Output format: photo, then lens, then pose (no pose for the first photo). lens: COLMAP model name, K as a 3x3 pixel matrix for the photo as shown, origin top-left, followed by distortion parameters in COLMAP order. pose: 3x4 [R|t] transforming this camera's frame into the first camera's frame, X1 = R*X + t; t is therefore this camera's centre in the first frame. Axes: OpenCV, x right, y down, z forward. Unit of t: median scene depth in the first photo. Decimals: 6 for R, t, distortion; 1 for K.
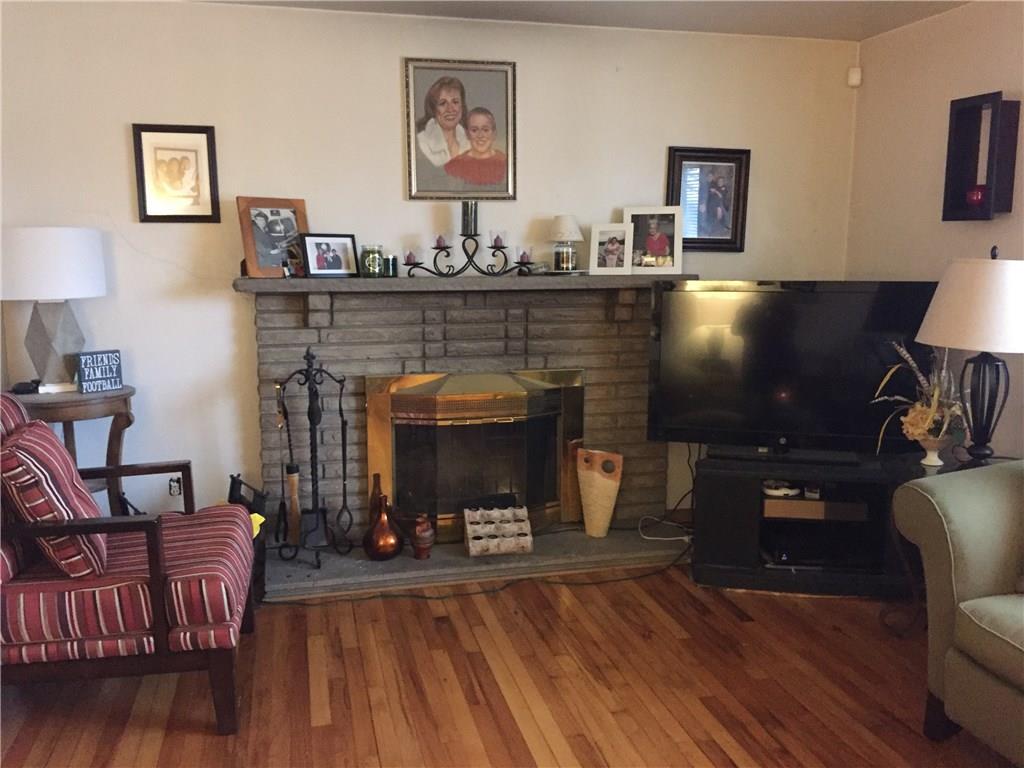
lens RADIAL K [[883.8, 0, 509.4], [0, 883.8, 380.9], [0, 0, 1]] dist [0.077994, -0.102680]
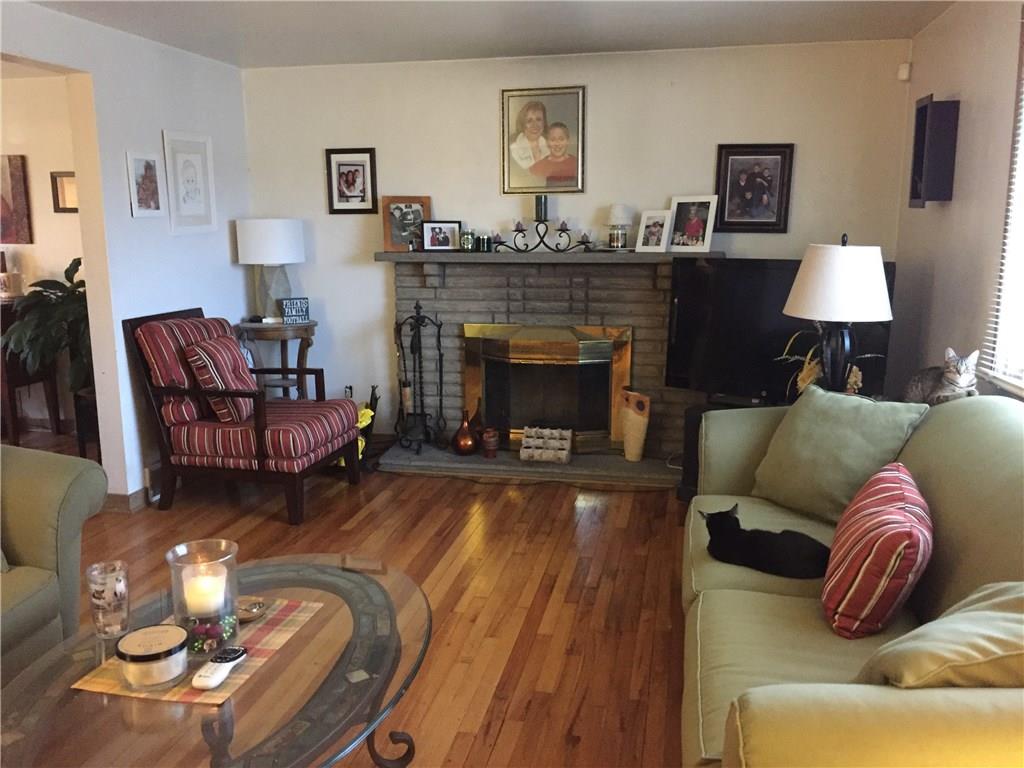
lens RADIAL K [[883.8, 0, 509.4], [0, 883.8, 380.9], [0, 0, 1]] dist [0.077994, -0.102680]
pose [[0.900802, 0.074224, -0.427840, 0.498353], [-0.060121, 0.997112, 0.046402, 0.015435], [0.430048, -0.016077, 0.902663, -0.220124]]
